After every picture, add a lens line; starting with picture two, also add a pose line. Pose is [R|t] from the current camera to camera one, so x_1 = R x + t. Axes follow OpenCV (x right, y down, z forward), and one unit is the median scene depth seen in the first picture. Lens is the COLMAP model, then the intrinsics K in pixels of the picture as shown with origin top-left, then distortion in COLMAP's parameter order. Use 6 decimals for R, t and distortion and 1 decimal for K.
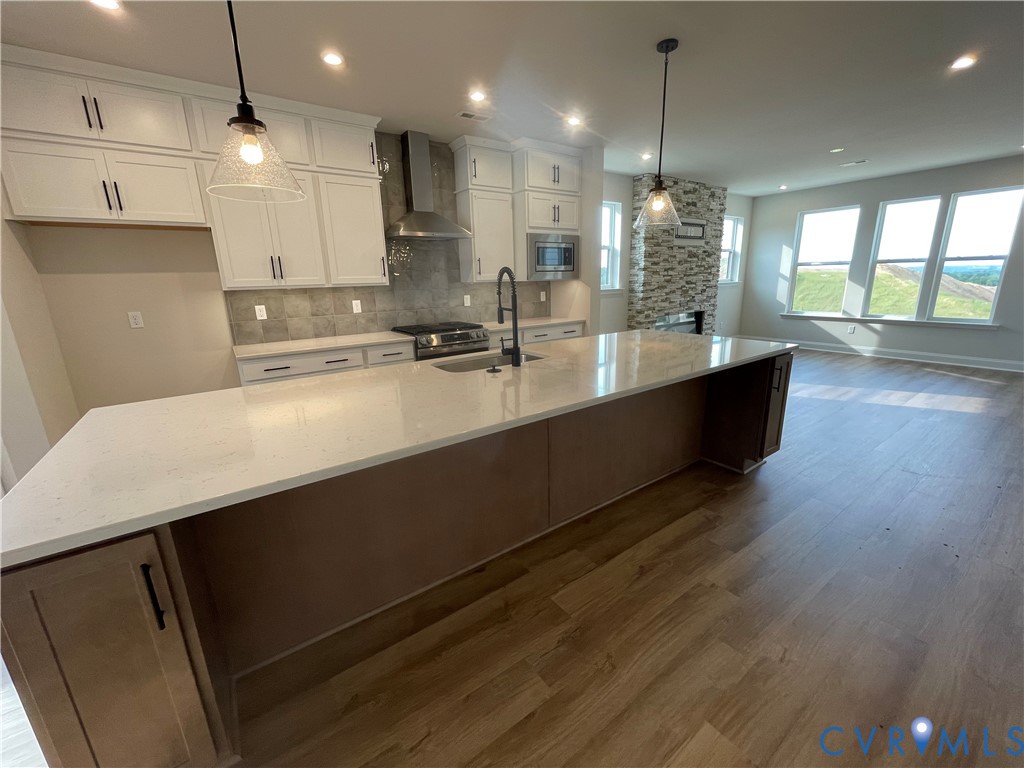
lens RADIAL K [[415.5, 0, 512.0], [0, 415.5, 384.0], [0, 0, 1]] dist [0.000252, -0.000121]
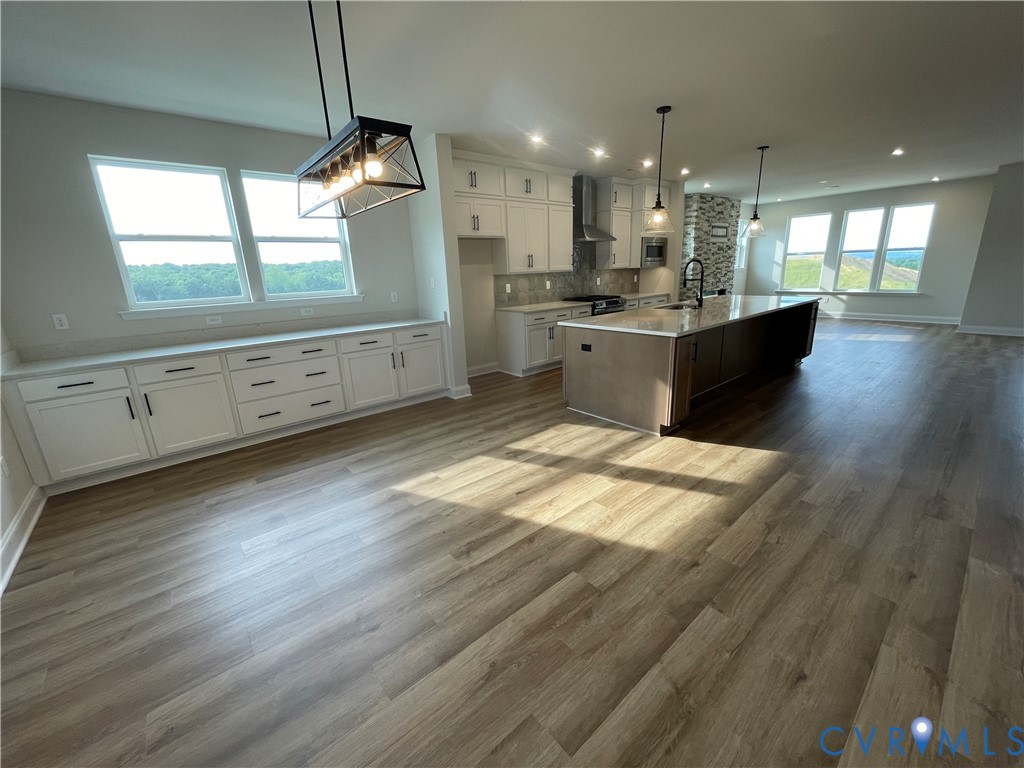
lens RADIAL K [[410.7, 0, 512.0], [0, 410.7, 384.0], [0, 0, 1]] dist [-0.001576, -0.000350]
pose [[0.996789, -0.034822, 0.072102, -0.391788], [0.033255, 0.999186, 0.022817, 0.094249], [-0.072838, -0.020346, 0.997136, -0.350878]]
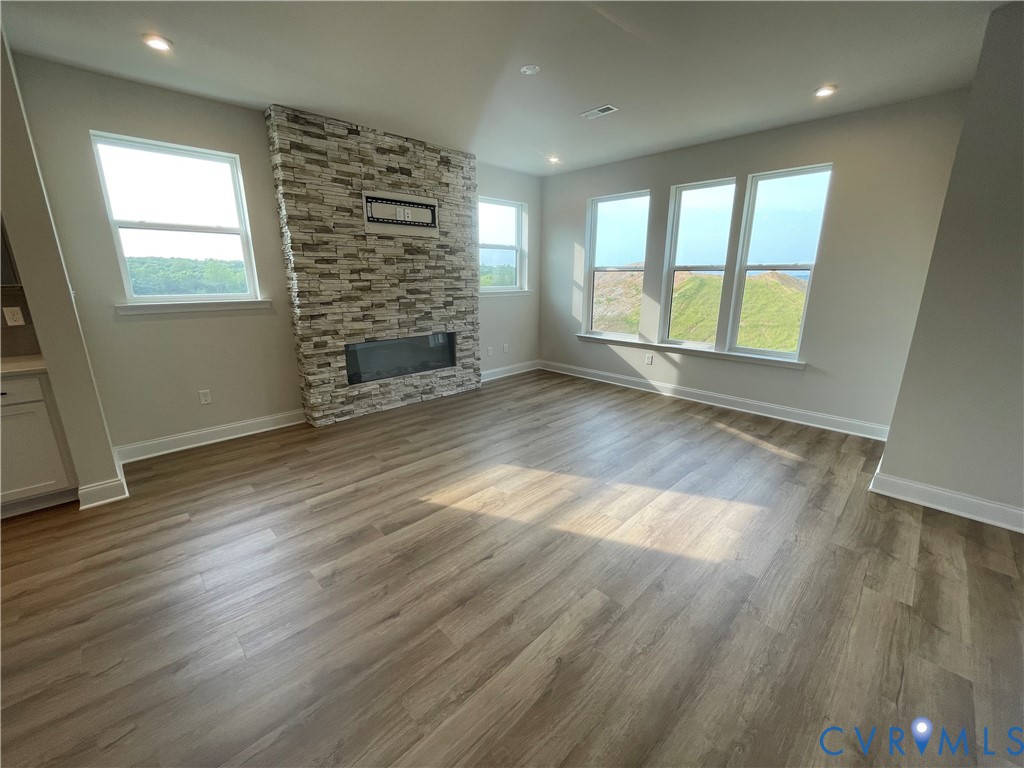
lens RADIAL K [[415.5, 0, 512.0], [0, 415.5, 384.0], [0, 0, 1]] dist [0.000252, -0.000121]
pose [[0.988852, -0.012043, 0.148415, 0.494982], [0.011645, 0.999926, 0.003552, -0.099095], [-0.148447, -0.001784, 0.988919, 0.325767]]
